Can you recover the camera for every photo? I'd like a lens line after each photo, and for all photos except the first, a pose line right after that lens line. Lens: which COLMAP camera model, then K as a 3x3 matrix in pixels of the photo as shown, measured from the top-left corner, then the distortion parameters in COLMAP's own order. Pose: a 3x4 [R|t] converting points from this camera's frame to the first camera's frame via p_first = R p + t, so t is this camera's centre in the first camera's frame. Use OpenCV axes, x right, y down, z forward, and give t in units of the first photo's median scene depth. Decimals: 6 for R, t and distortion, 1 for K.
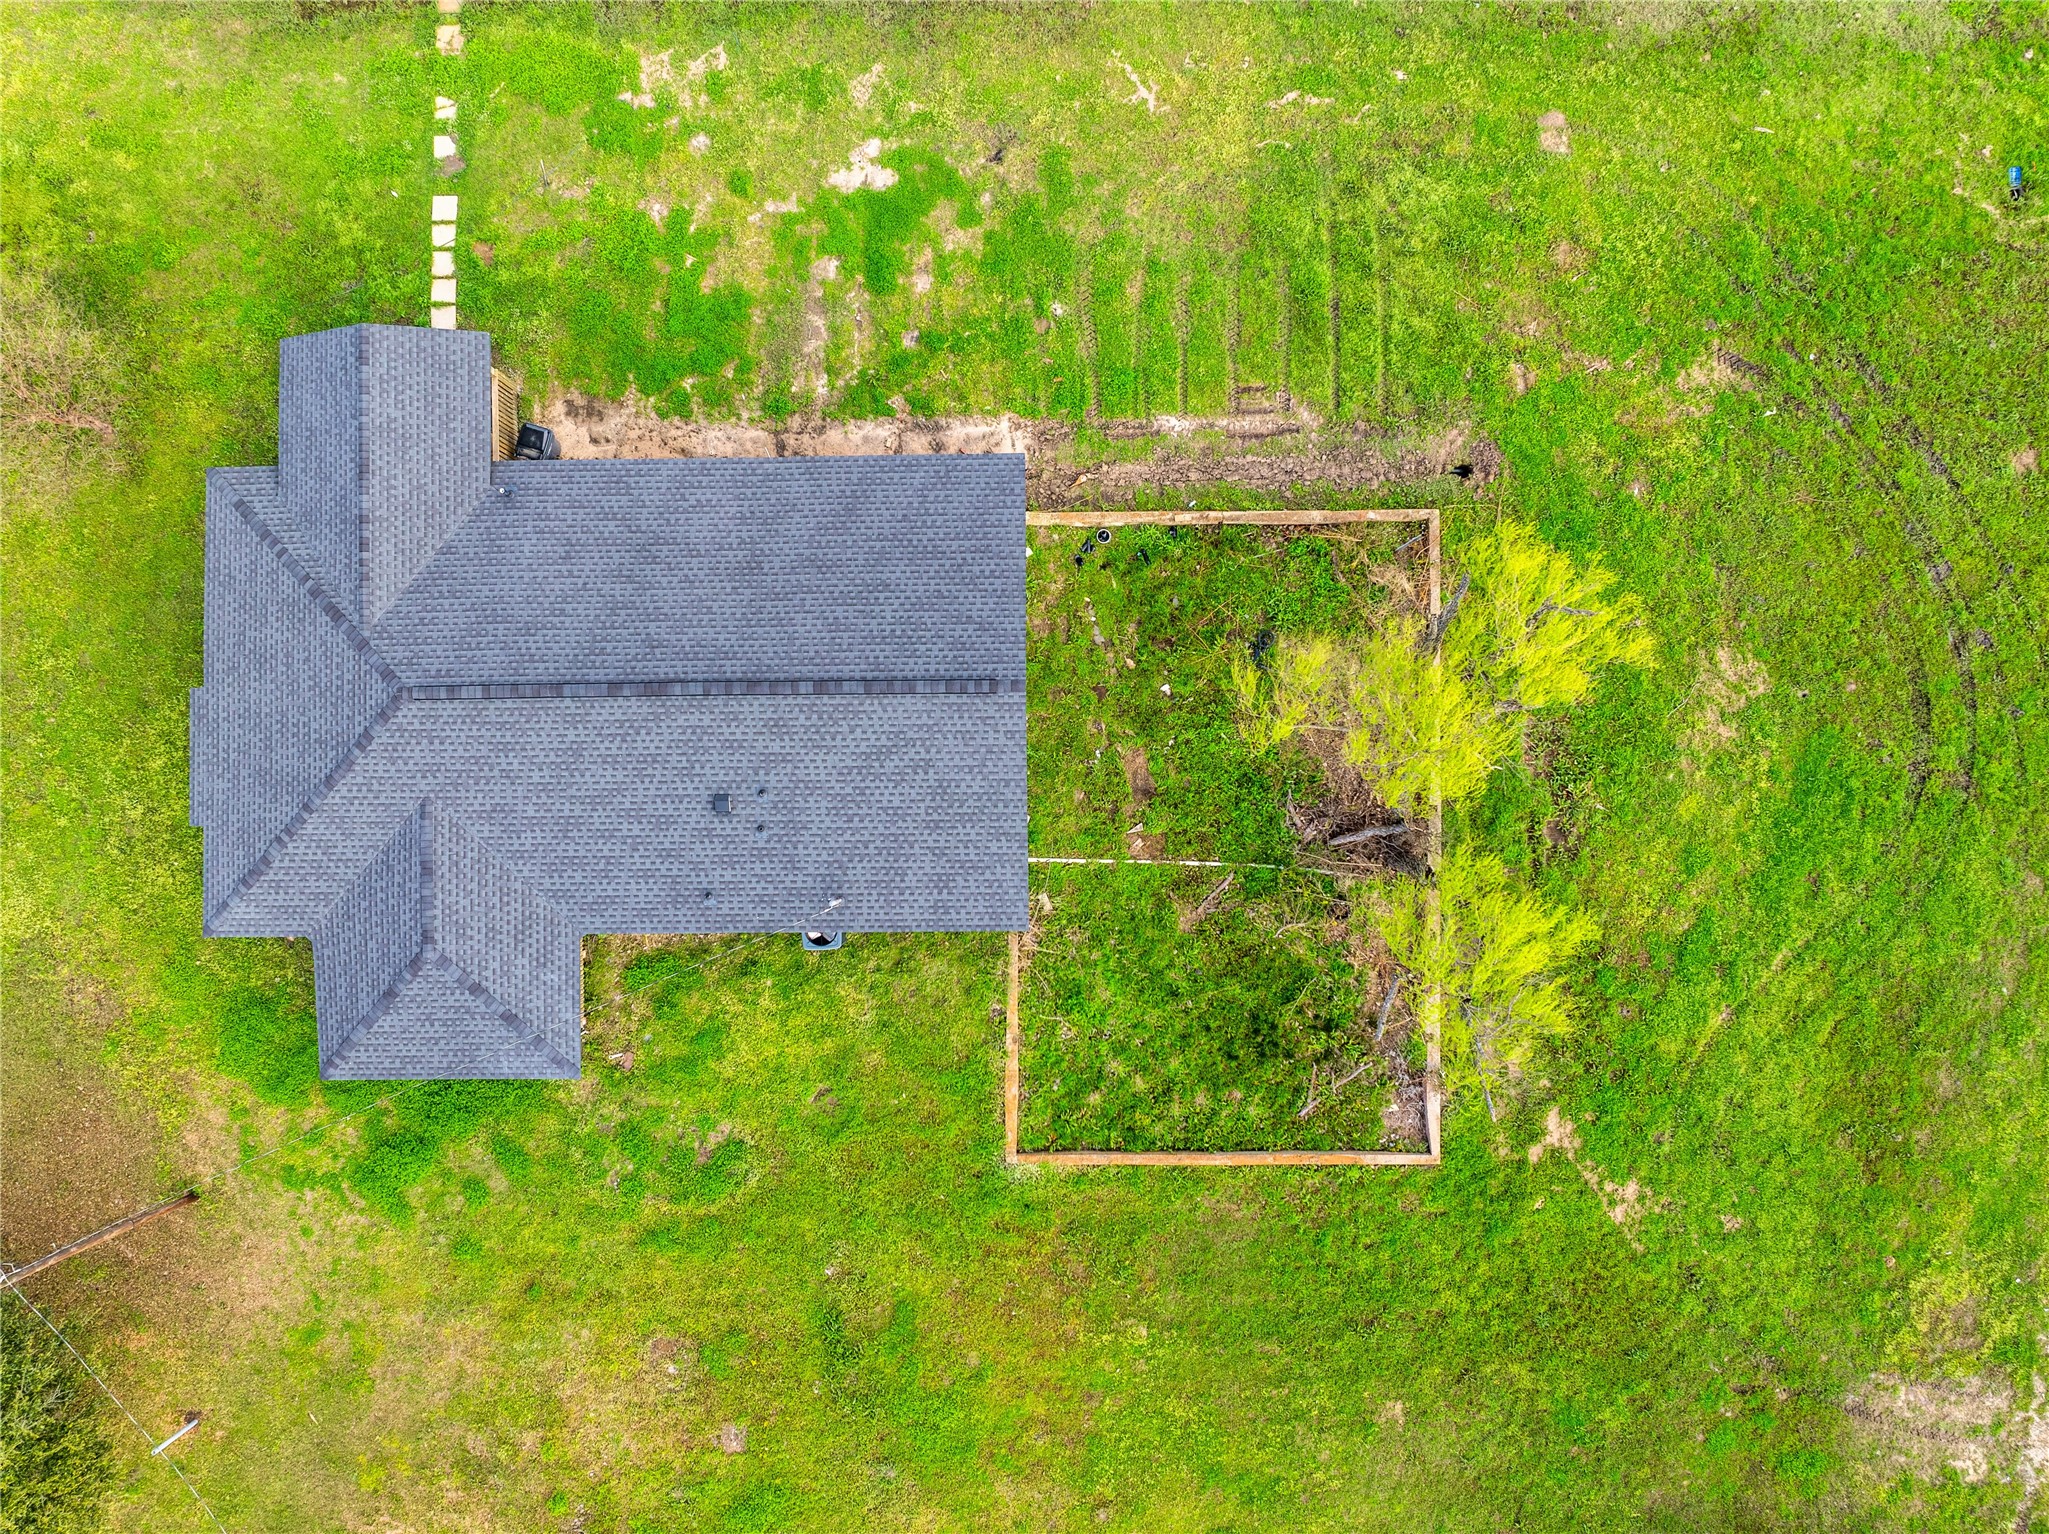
lens RADIAL K [[1429.5, 0, 1023.4], [0, 1429.5, 782.1], [0, 0, 1]] dist [-0.034033, -0.000686]
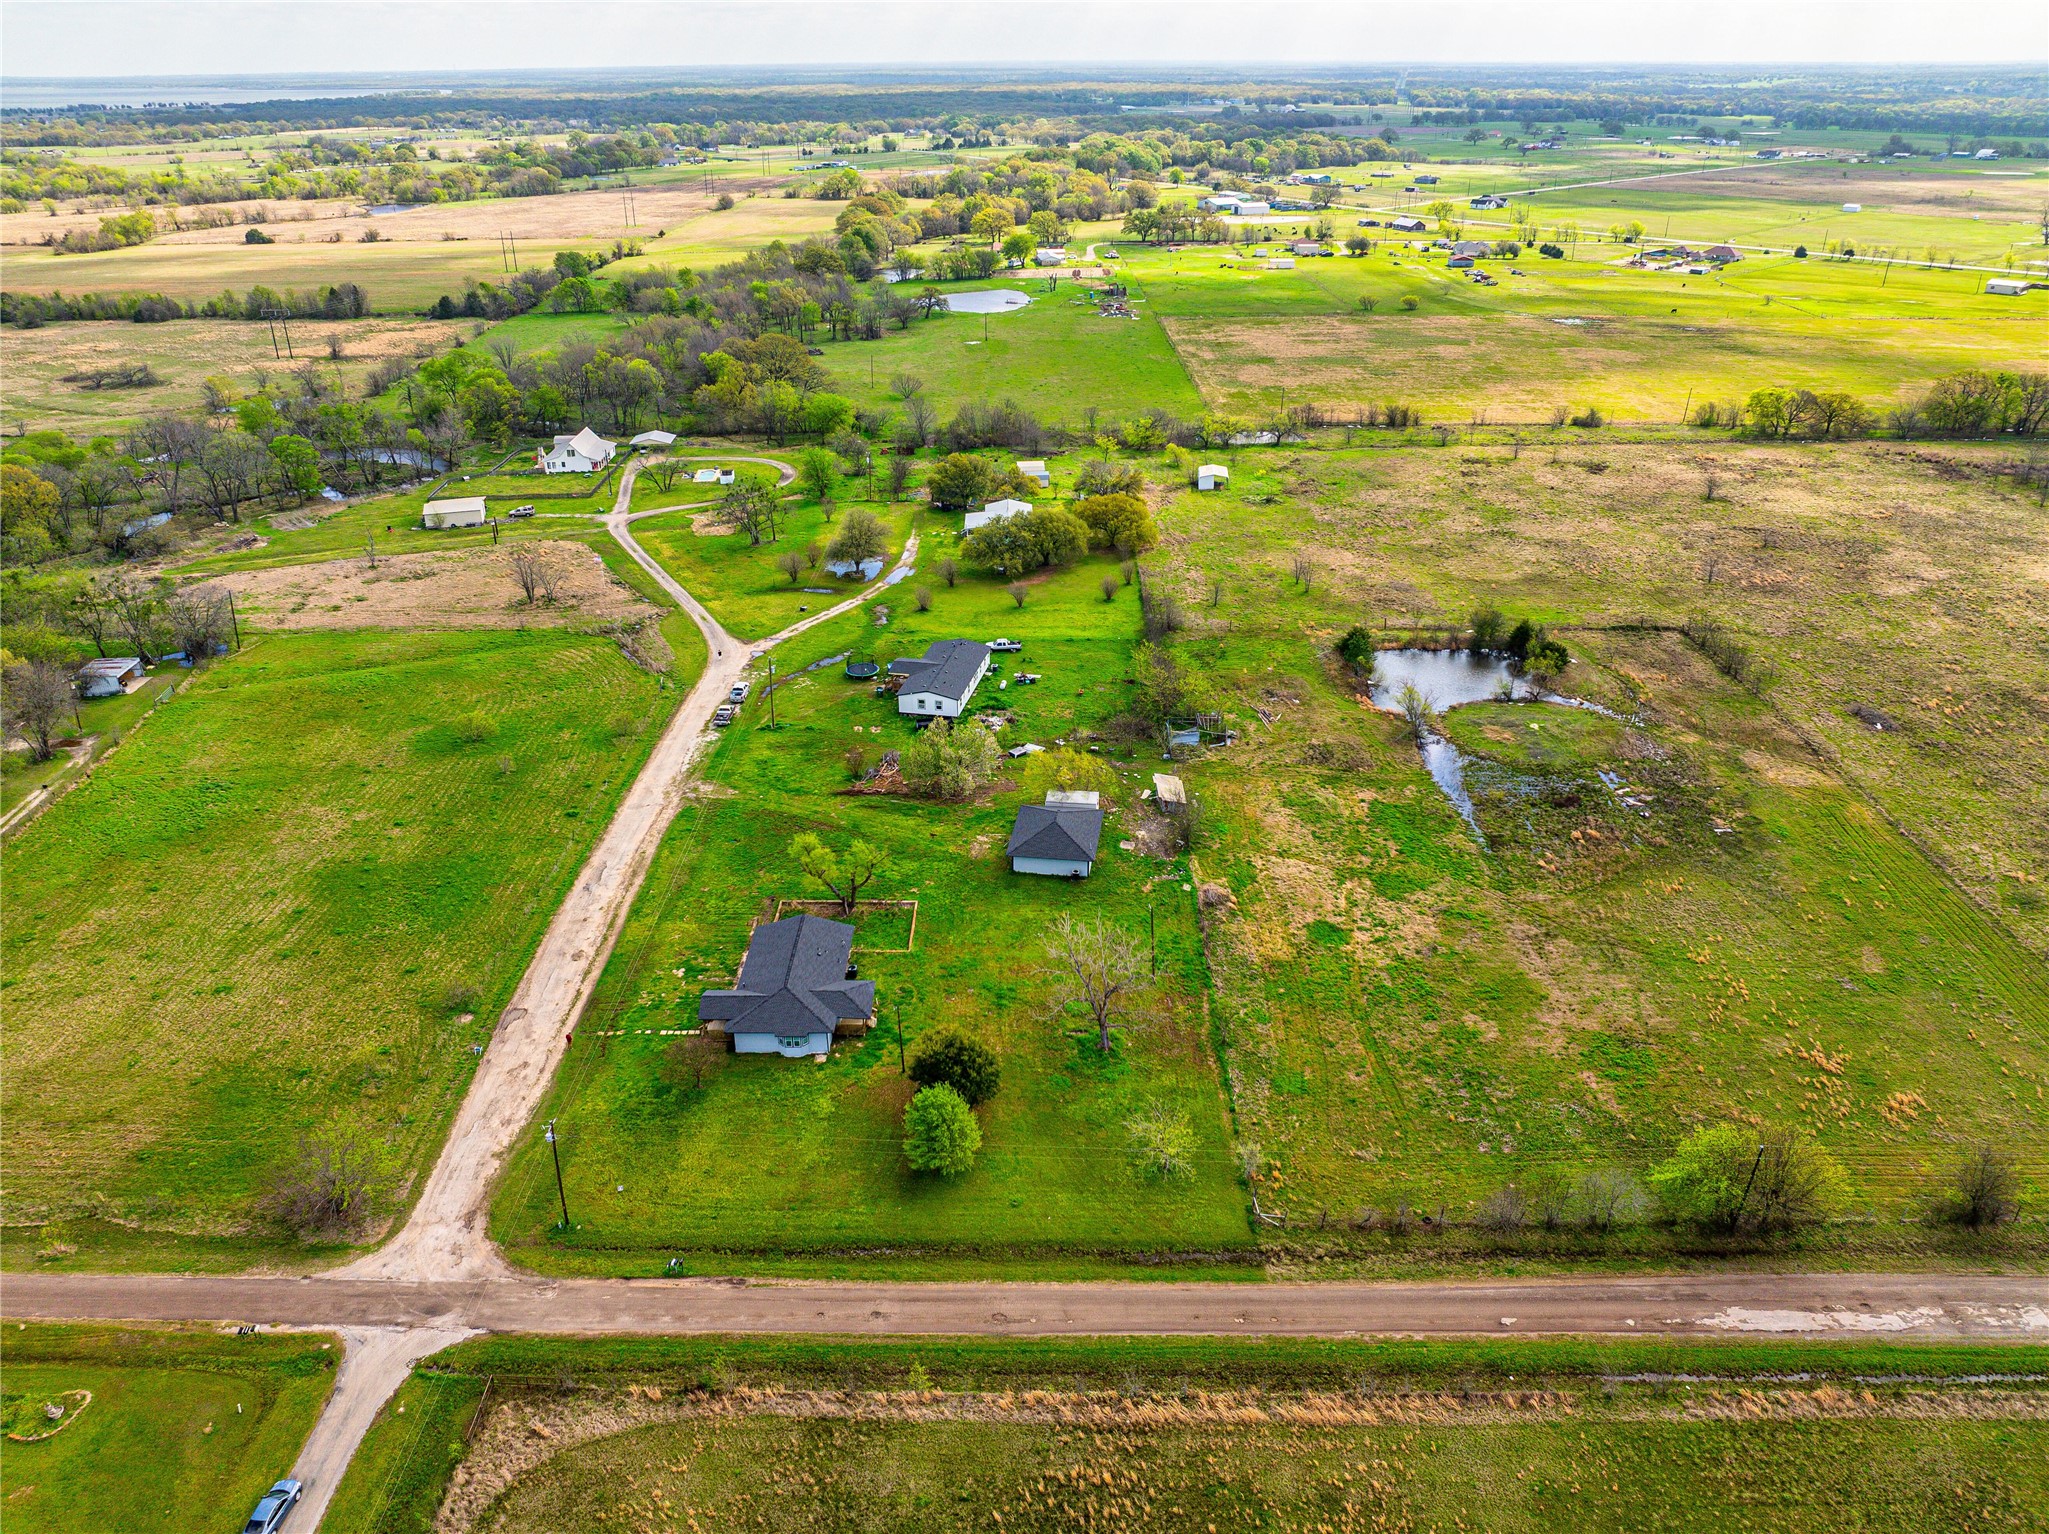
lens RADIAL K [[1457.7, 0, 1023.1], [0, 1457.7, 731.6], [0, 0, 1]] dist [-0.038939, -0.000459]
pose [[0.014360, -0.404905, 0.914246, -3.863022], [0.999870, 0.012578, -0.010134, 0.652394], [-0.007396, 0.914272, 0.405033, -1.472307]]
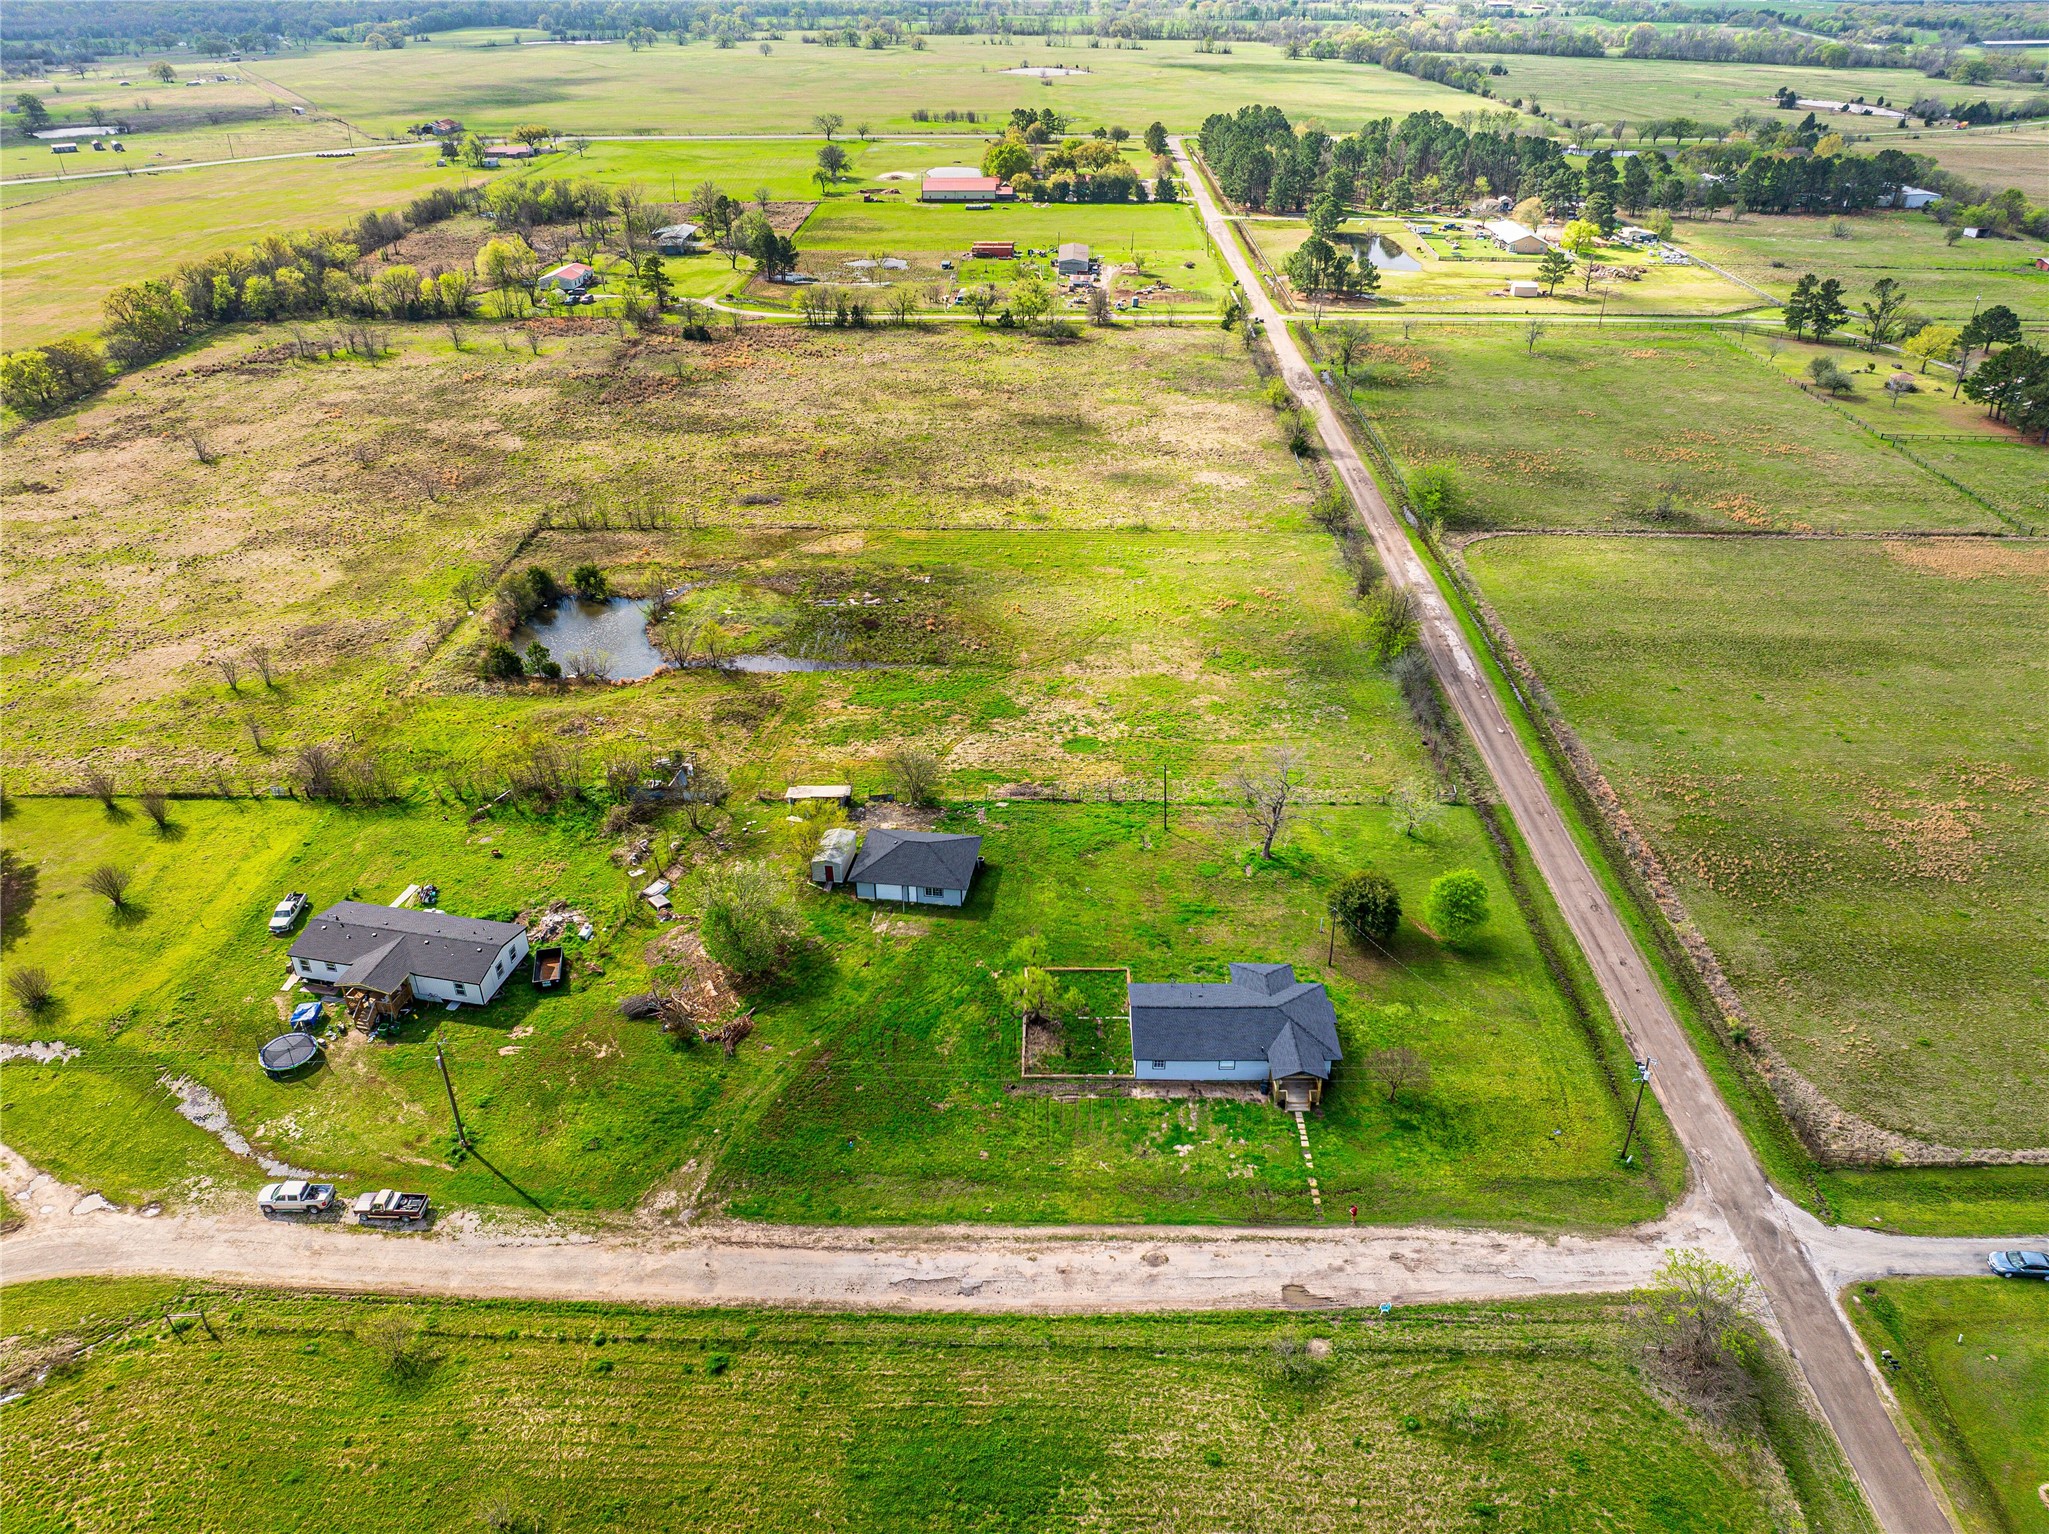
lens RADIAL K [[1429.5, 0, 1023.4], [0, 1429.5, 782.1], [0, 0, 1]] dist [-0.034033, -0.000686]
pose [[-0.999653, 0.009699, 0.024499, 0.185960], [0.016343, -0.501105, 0.865232, -3.024681], [0.020669, 0.865332, 0.500772, -1.538654]]
